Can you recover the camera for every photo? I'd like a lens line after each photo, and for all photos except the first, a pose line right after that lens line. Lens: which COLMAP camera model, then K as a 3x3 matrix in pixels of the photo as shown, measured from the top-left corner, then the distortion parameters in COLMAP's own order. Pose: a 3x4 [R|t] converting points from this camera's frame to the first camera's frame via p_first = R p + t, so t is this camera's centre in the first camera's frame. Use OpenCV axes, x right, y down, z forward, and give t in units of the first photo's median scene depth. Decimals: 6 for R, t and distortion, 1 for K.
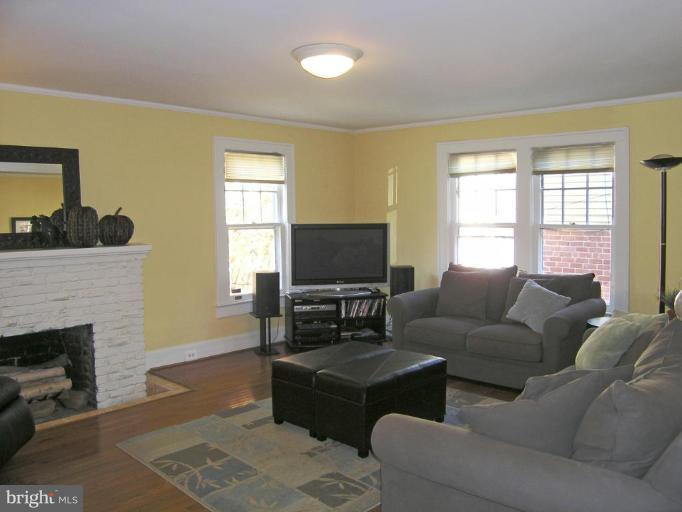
lens RADIAL K [[581.9, 0, 392.4], [0, 581.9, 239.9], [0, 0, 1]] dist [-0.069704, 0.036708]
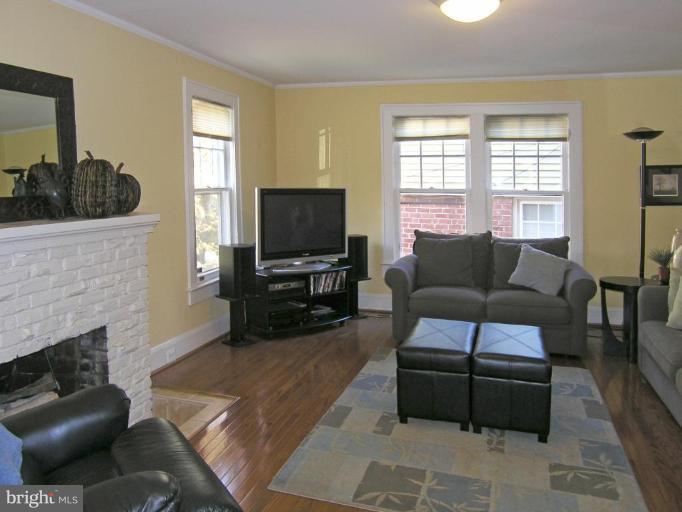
lens RADIAL K [[581.9, 0, 322.2], [0, 581.9, 222.6], [0, 0, 1]] dist [-0.069704, 0.036708]
pose [[0.914906, -0.019052, 0.403217, -0.434937], [0.009030, 0.999602, 0.026740, 0.000005], [-0.403566, -0.020824, 0.914714, 0.187146]]
